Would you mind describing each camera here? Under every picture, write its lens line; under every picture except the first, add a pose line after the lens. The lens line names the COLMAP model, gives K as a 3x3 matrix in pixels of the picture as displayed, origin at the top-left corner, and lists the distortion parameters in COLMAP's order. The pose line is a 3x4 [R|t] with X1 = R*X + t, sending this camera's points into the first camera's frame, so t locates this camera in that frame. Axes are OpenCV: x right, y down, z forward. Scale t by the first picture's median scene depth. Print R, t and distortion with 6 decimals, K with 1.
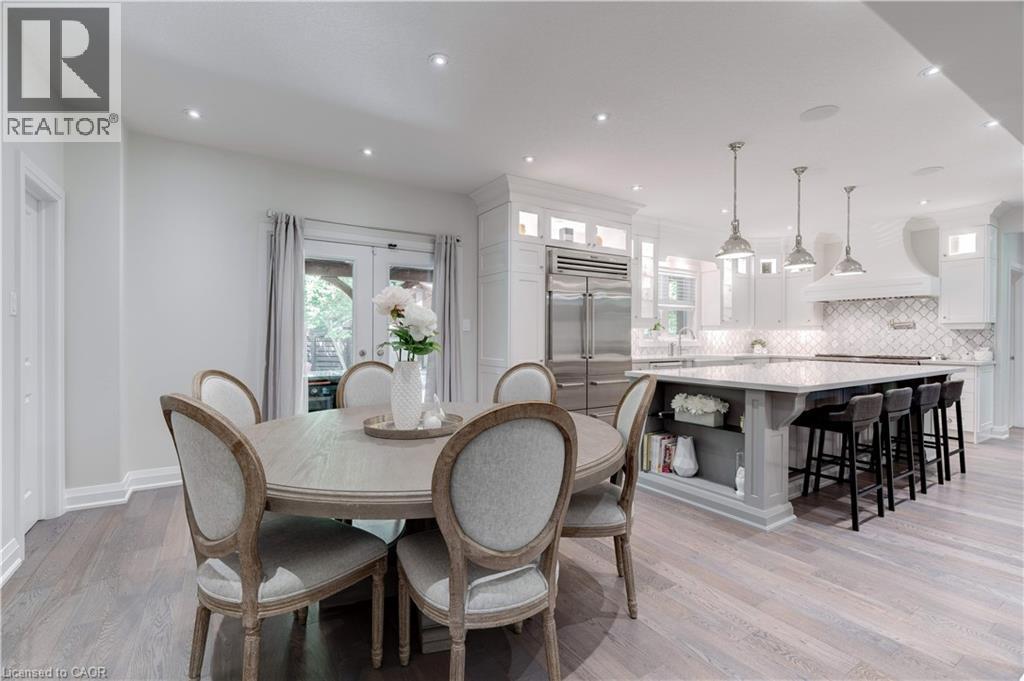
lens RADIAL K [[459.2, 0, 511.6], [0, 459.2, 338.4], [0, 0, 1]] dist [-0.004376, 0.002532]
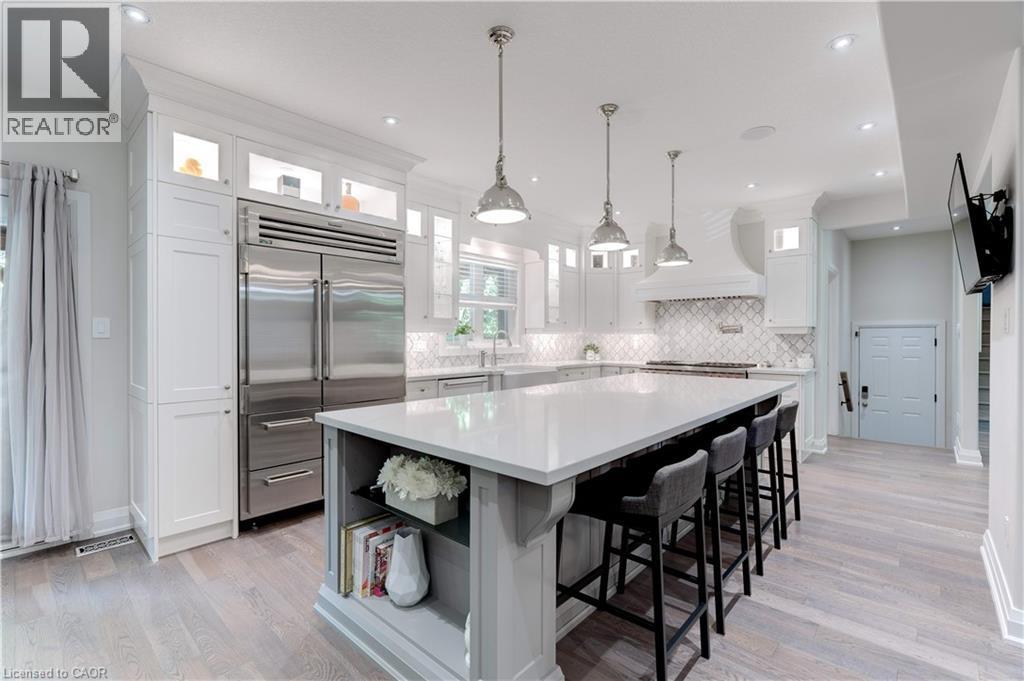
lens RADIAL K [[459.2, 0, 511.7], [0, 459.2, 338.9], [0, 0, 1]] dist [-0.004376, 0.002532]
pose [[0.965090, -0.003557, 0.261893, 0.251607], [0.003266, 0.999993, 0.001546, -0.014485], [-0.261897, -0.000637, 0.965096, 0.302547]]
